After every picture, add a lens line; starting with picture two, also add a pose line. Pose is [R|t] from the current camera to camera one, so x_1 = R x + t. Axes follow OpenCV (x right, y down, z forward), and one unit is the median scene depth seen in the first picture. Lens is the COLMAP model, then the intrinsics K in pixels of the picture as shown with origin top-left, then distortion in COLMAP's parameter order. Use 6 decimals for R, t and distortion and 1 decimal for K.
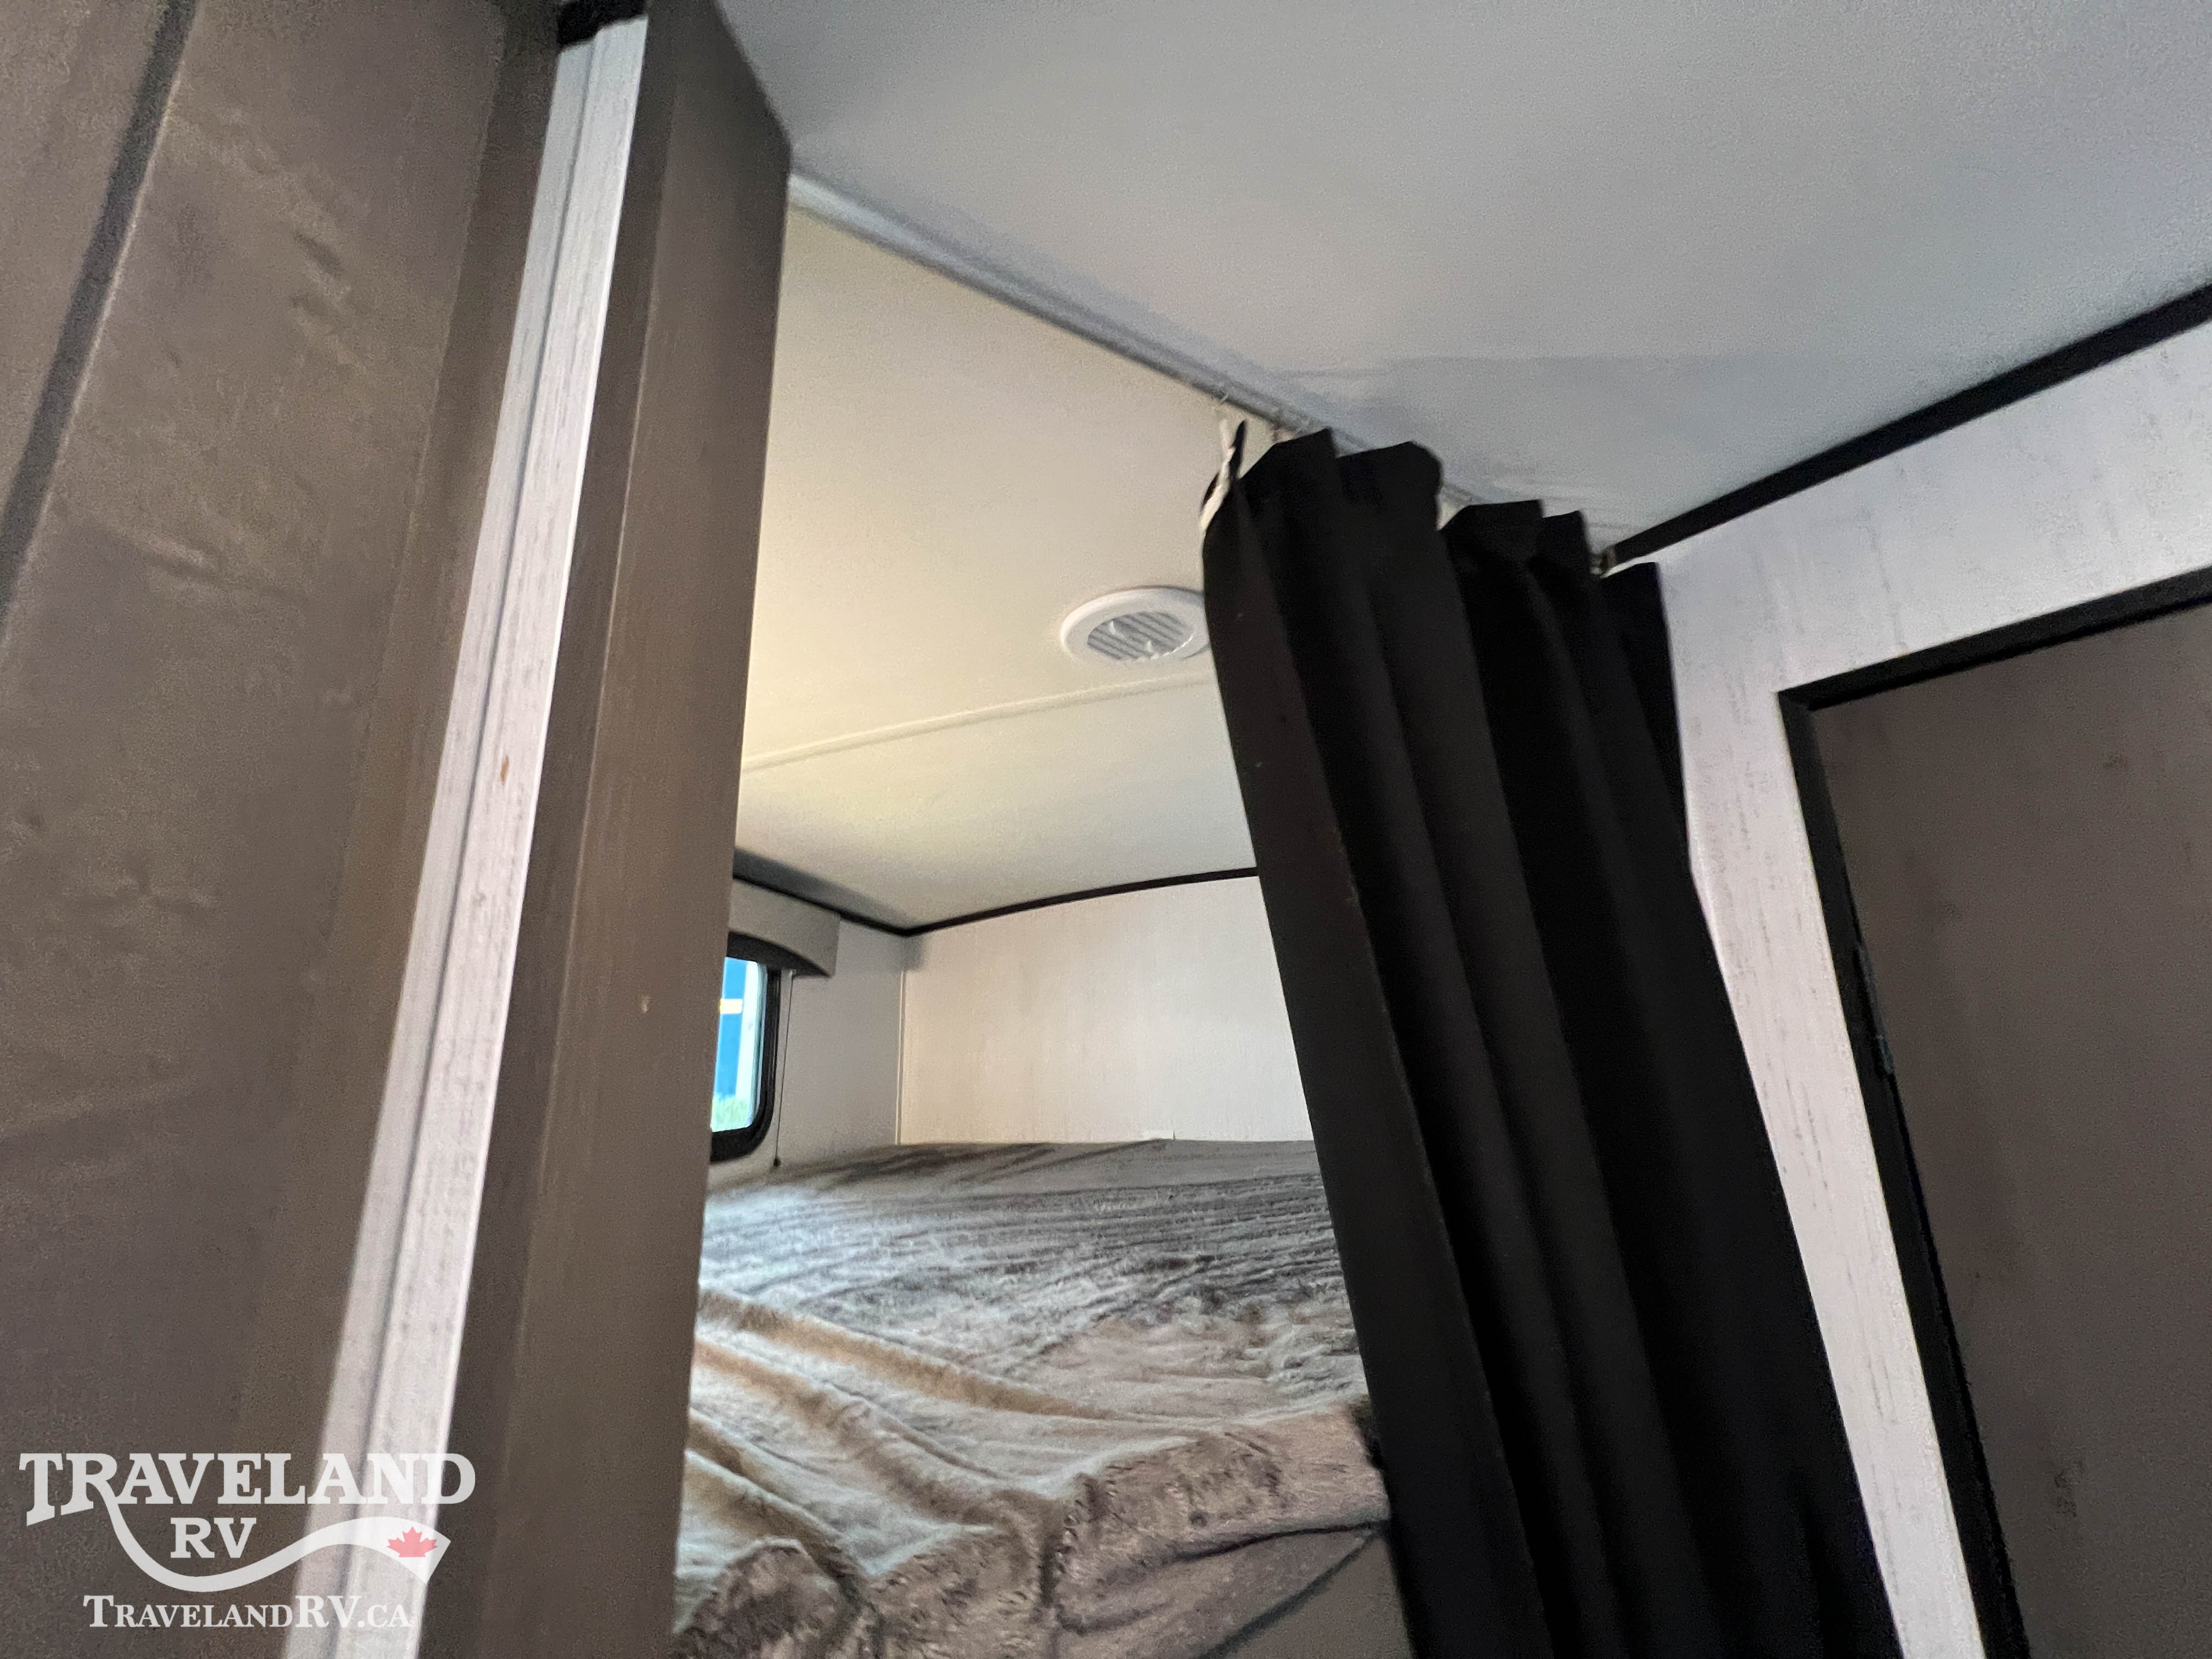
lens RADIAL K [[884.8, 0, 1099.6], [0, 884.8, 832.2], [0, 0, 1]] dist [0.002478, -0.000911]
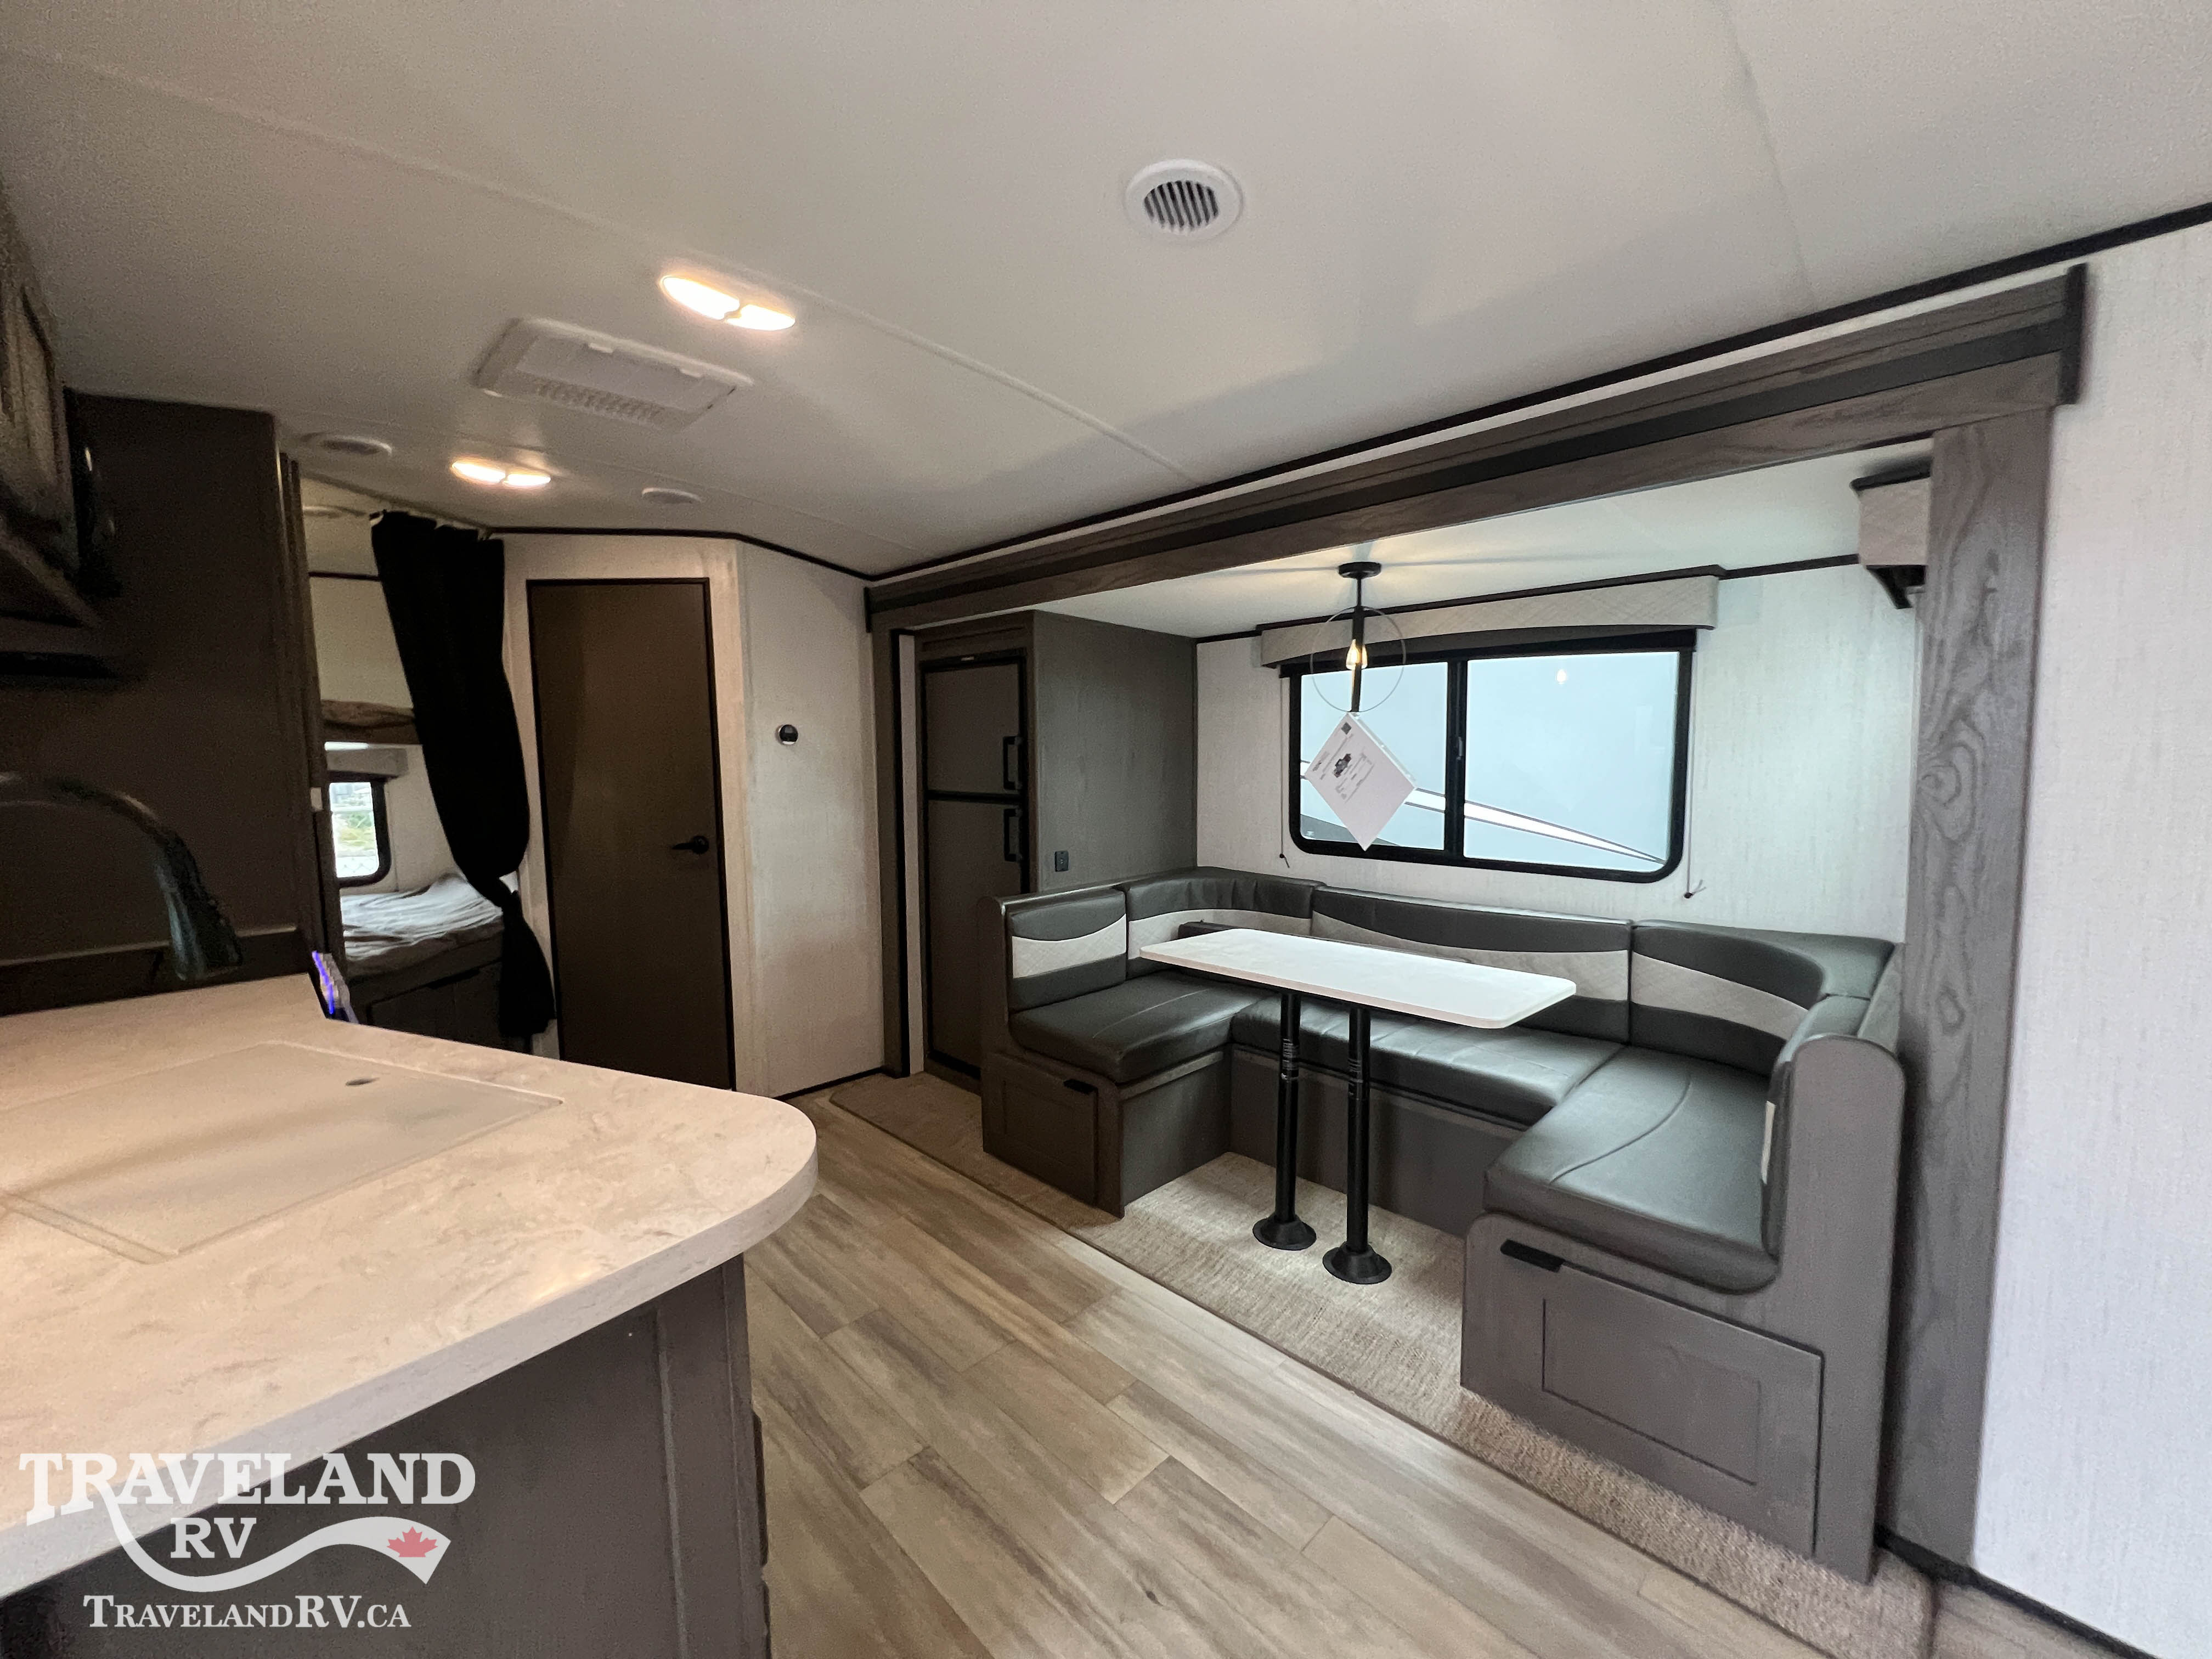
lens RADIAL K [[884.8, 0, 1104.3], [0, 884.8, 824.6], [0, 0, 1]] dist [0.002478, -0.000911]
pose [[0.557437, -0.059950, 0.828052, -1.593860], [-0.196244, 0.959610, 0.201584, -0.513836], [-0.806692, -0.274871, 0.523158, -4.636660]]
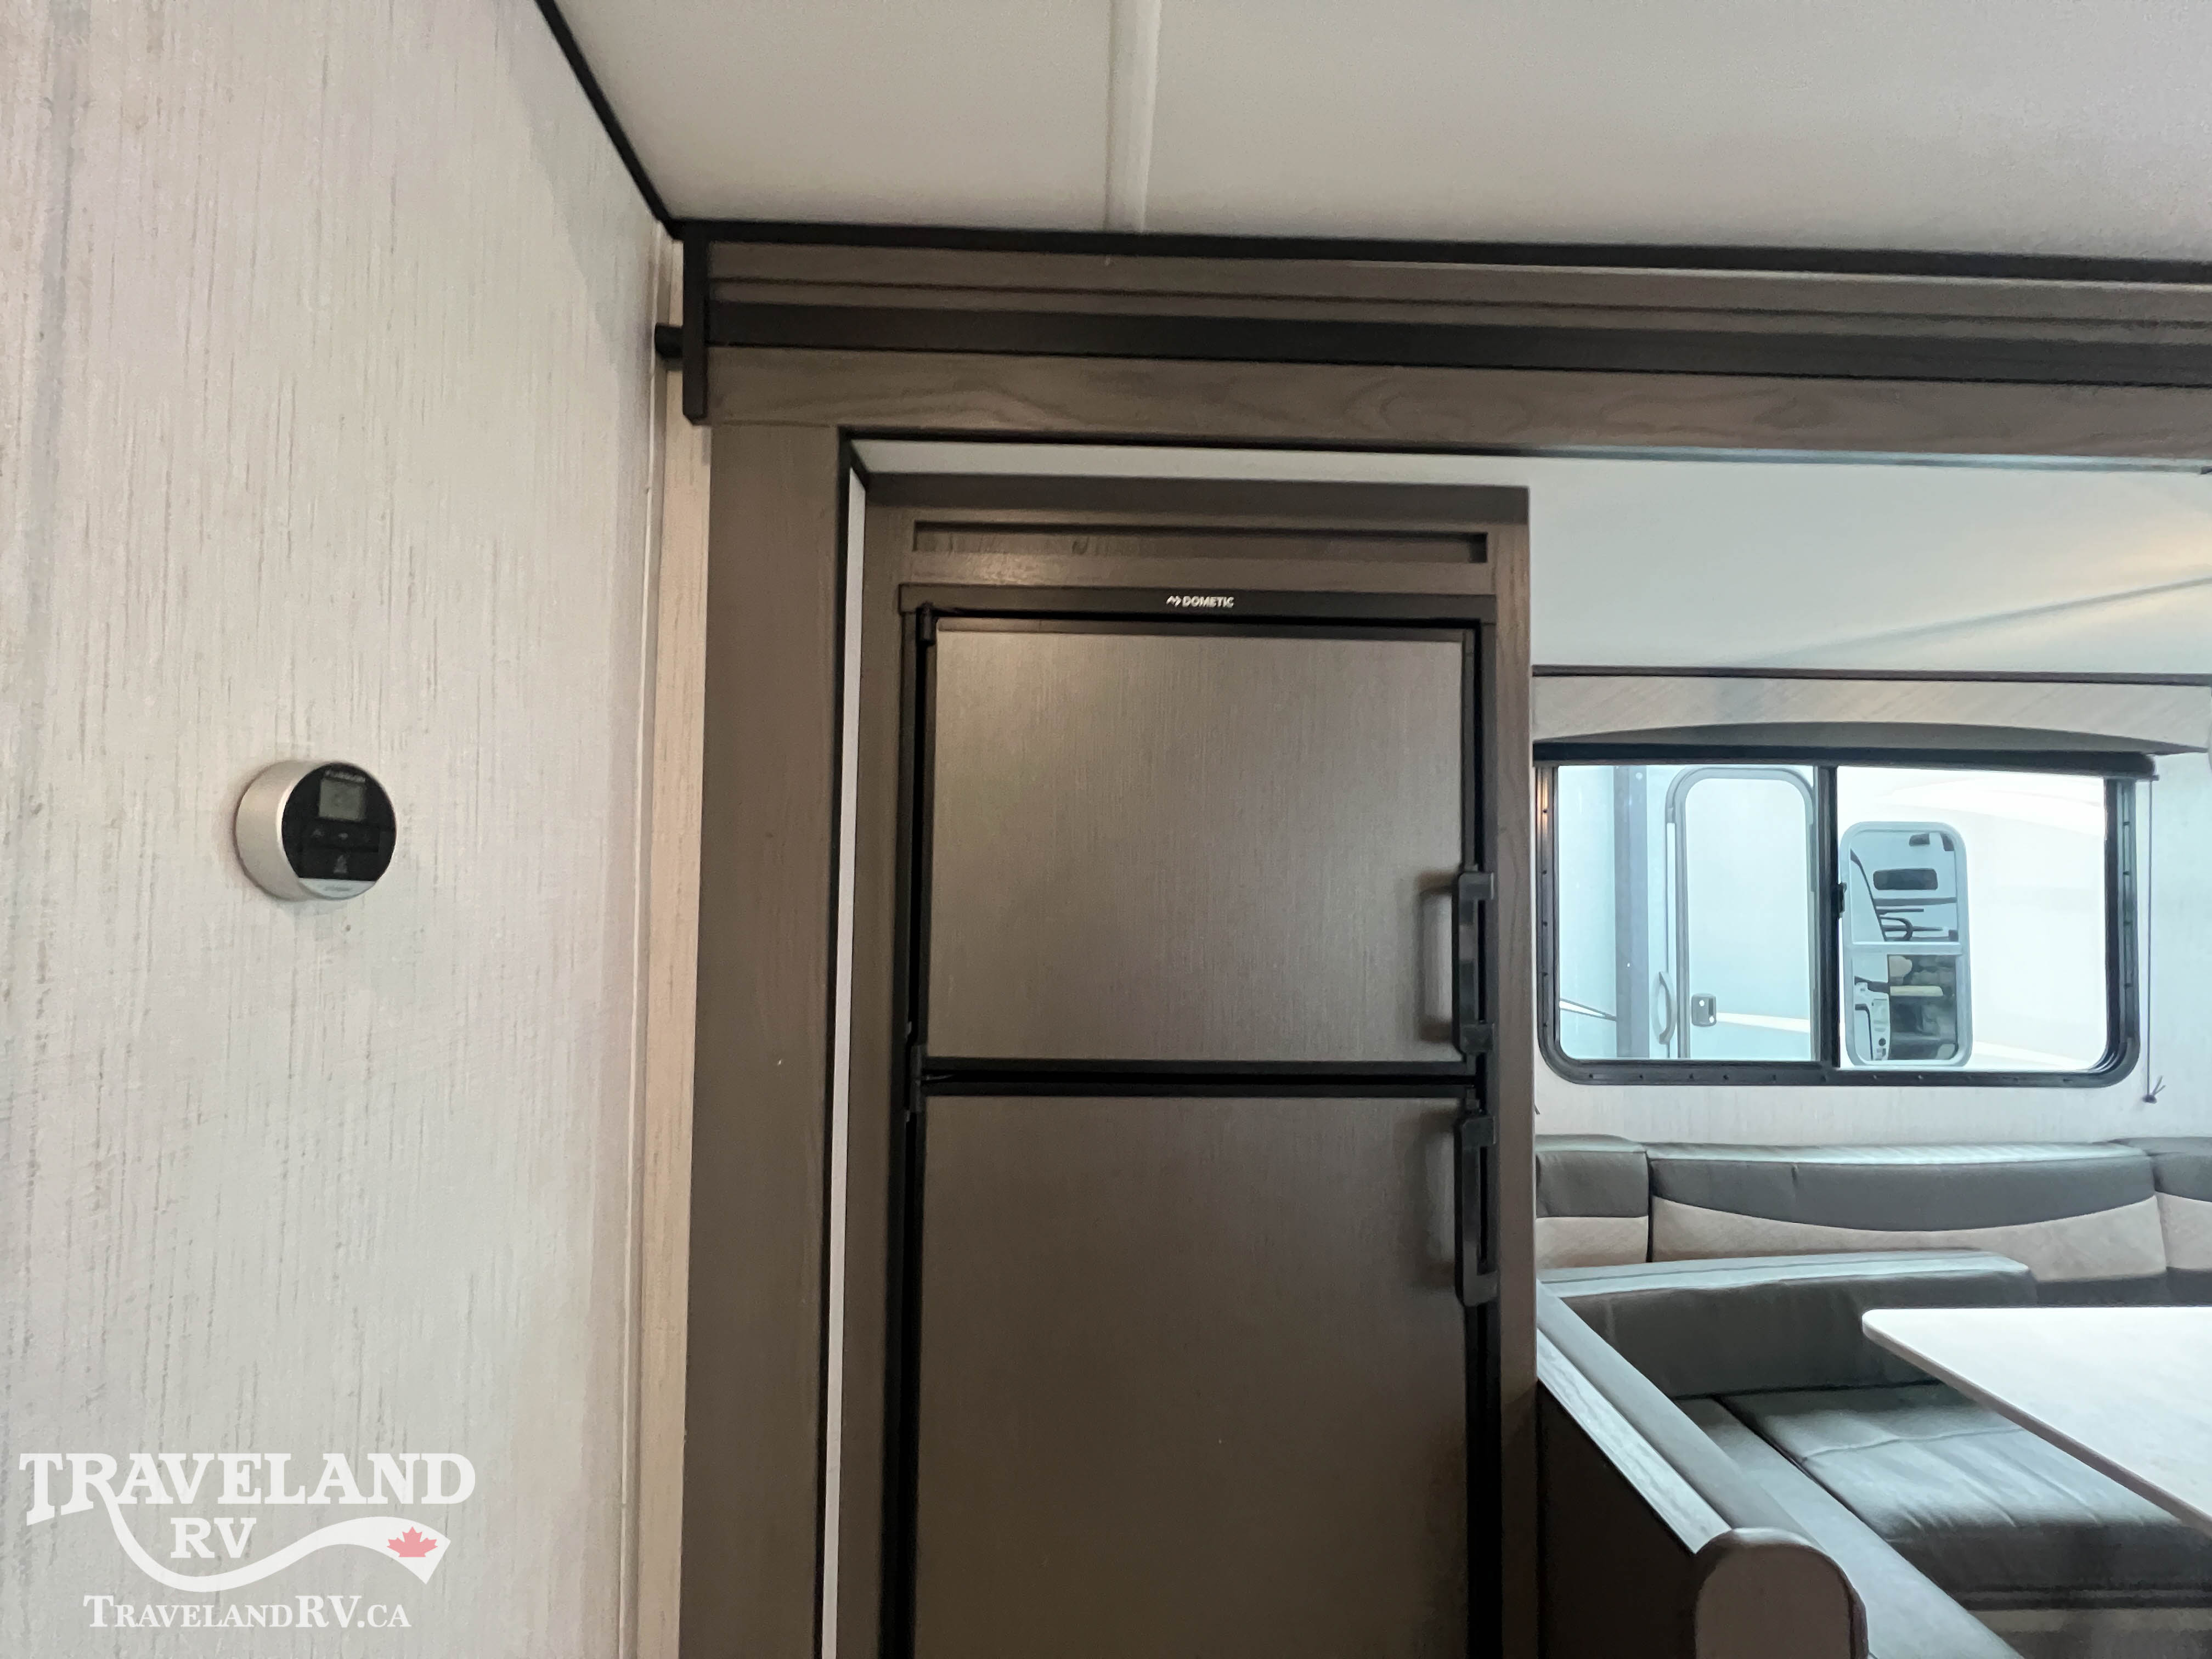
lens RADIAL K [[884.8, 0, 1096.7], [0, 884.8, 823.5], [0, 0, 1]] dist [0.002478, -0.000911]
pose [[-0.216877, 0.056825, 0.974544, 0.901075], [-0.237764, 0.965166, -0.109191, 0.340763], [-0.946801, -0.255392, -0.195811, -0.618486]]
